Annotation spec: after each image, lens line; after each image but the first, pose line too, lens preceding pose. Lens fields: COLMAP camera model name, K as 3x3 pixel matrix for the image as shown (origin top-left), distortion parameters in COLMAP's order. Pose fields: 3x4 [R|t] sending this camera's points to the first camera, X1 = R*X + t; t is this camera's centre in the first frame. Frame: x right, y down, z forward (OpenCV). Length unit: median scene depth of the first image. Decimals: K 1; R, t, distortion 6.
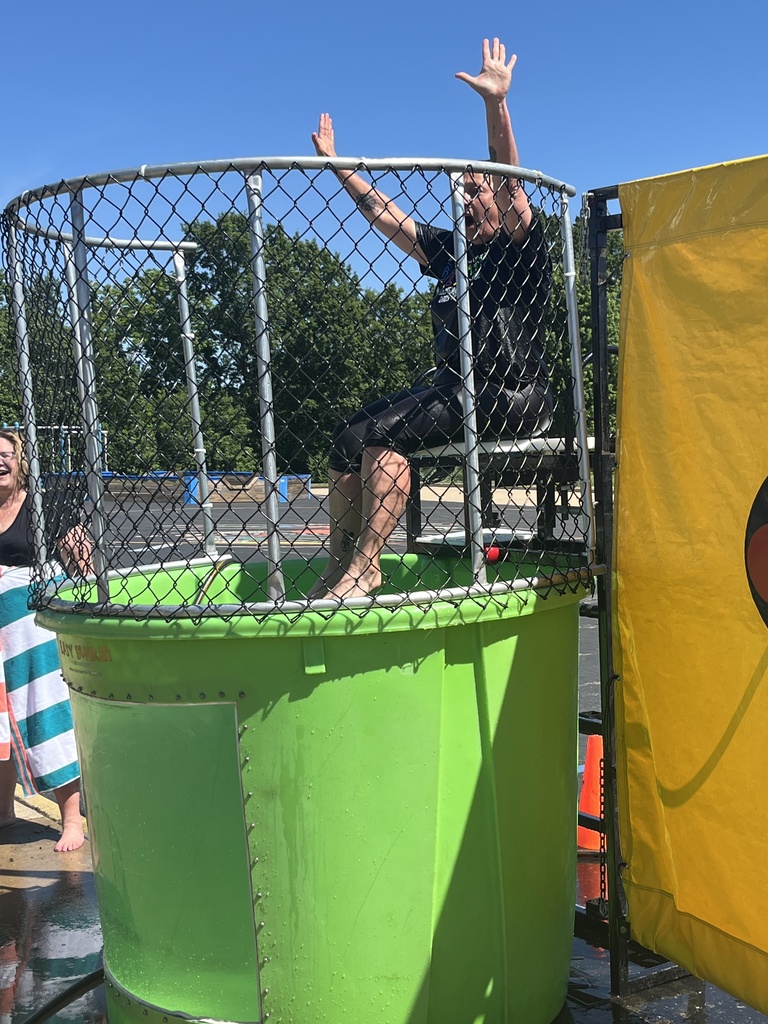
lens RADIAL K [[1425.8, 0, 384.0], [0, 1425.8, 512.0], [0, 0, 1]] dist [0.037125, 0.016105]
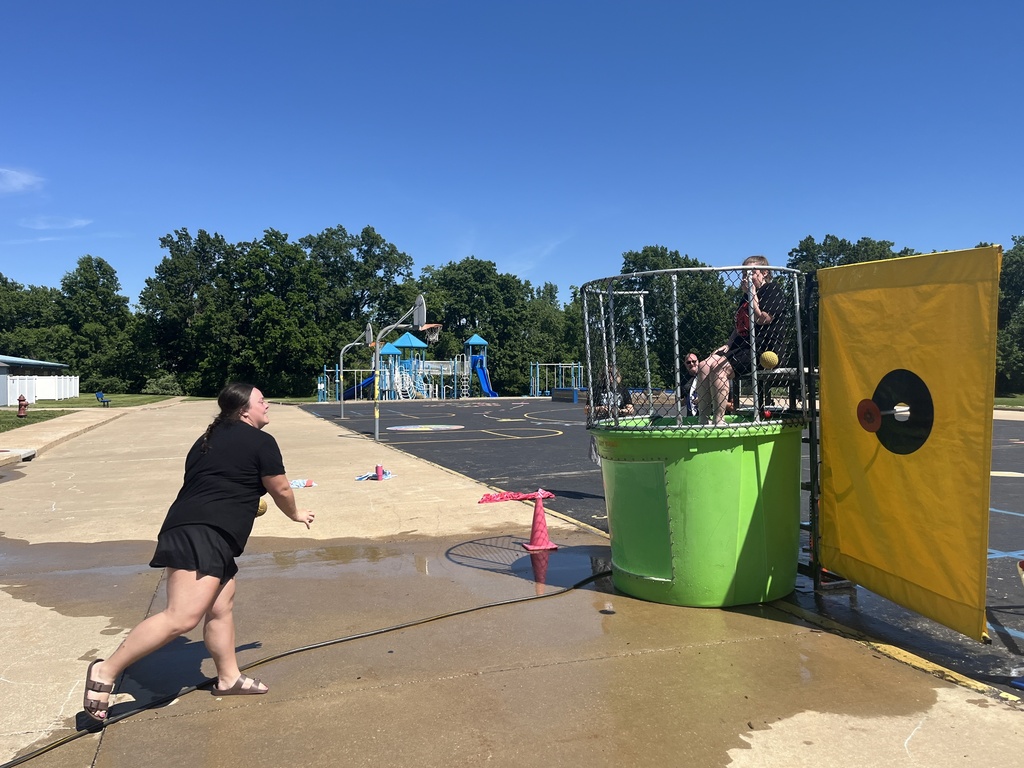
lens RADIAL K [[812.1, 0, 518.1], [0, 812.1, 387.2], [0, 0, 1]] dist [0.123465, -0.169684]
pose [[0.964854, 0.012300, -0.262500, 0.037541], [-0.020723, 0.999355, -0.029341, 0.039868], [0.261970, 0.033750, 0.964486, -0.615631]]
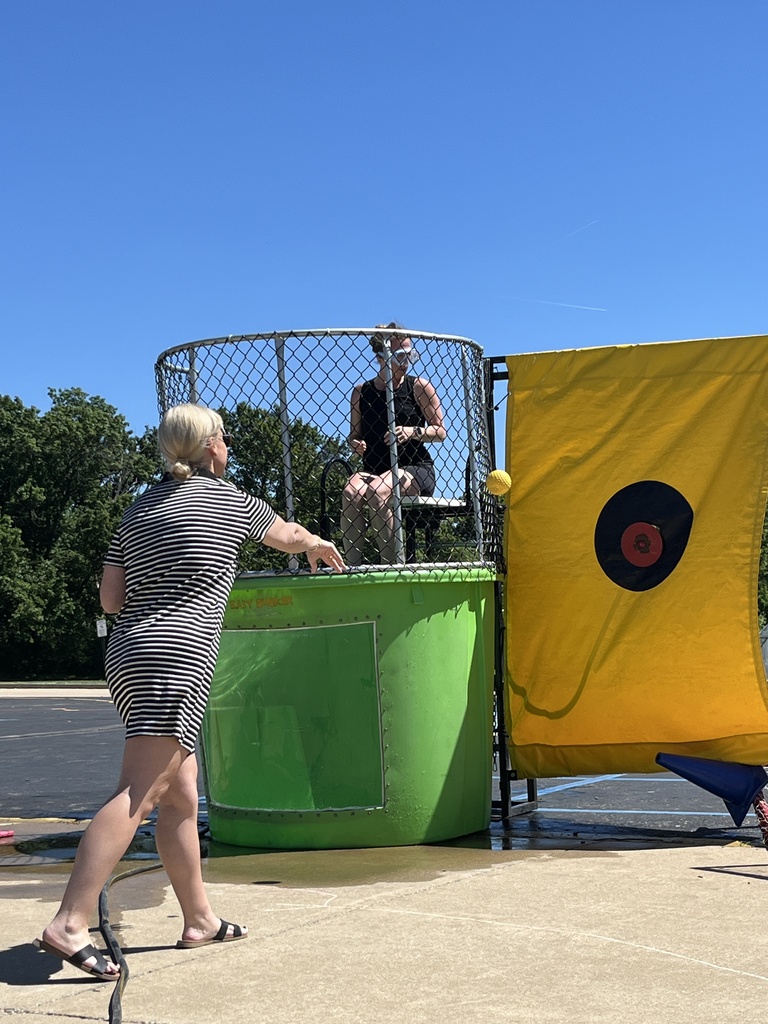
lens RADIAL K [[1745.6, 0, 384.0], [0, 1745.6, 512.0], [0, 0, 1]] dist [0.179791, -0.067820]
pose [[0.884754, 0.031051, 0.465023, -1.112582], [0.028726, 0.992248, -0.120909, 0.259667], [-0.465172, 0.120333, 0.877003, -0.955268]]
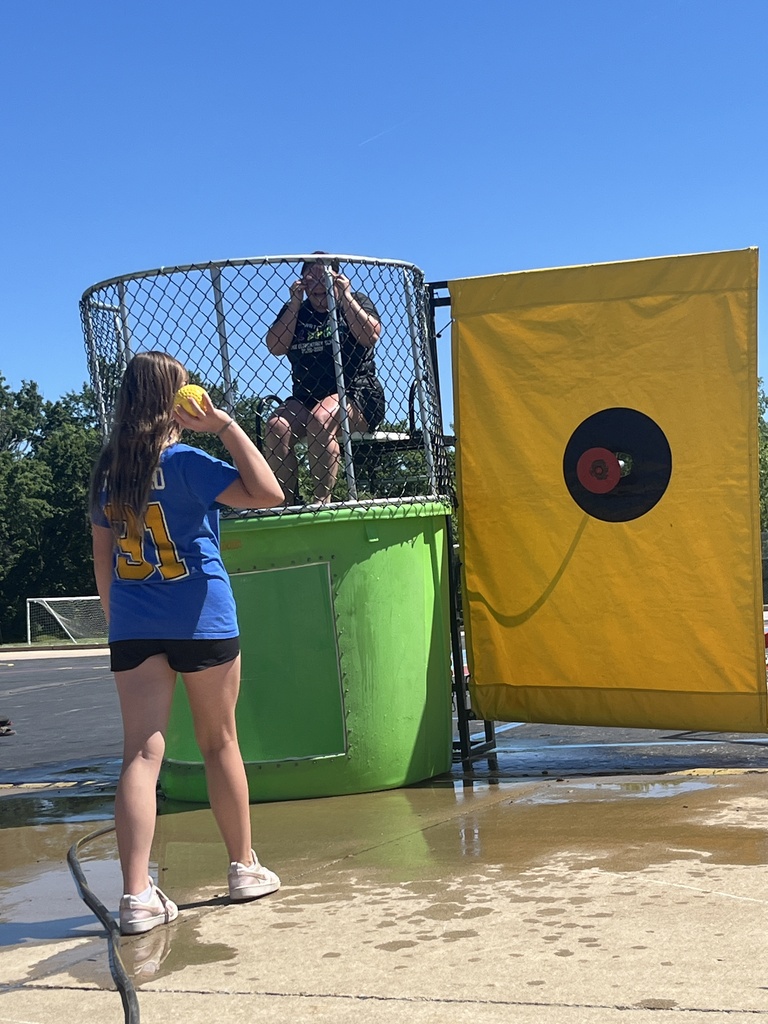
lens RADIAL K [[1776.3, 0, 378.1], [0, 1776.3, 508.5], [0, 0, 1]] dist [0.205443, -0.076862]
pose [[0.855998, -0.019536, 0.516610, -1.150742], [0.076740, 0.993017, -0.089604, 0.262745], [-0.511252, 0.116345, 0.851520, -0.868106]]
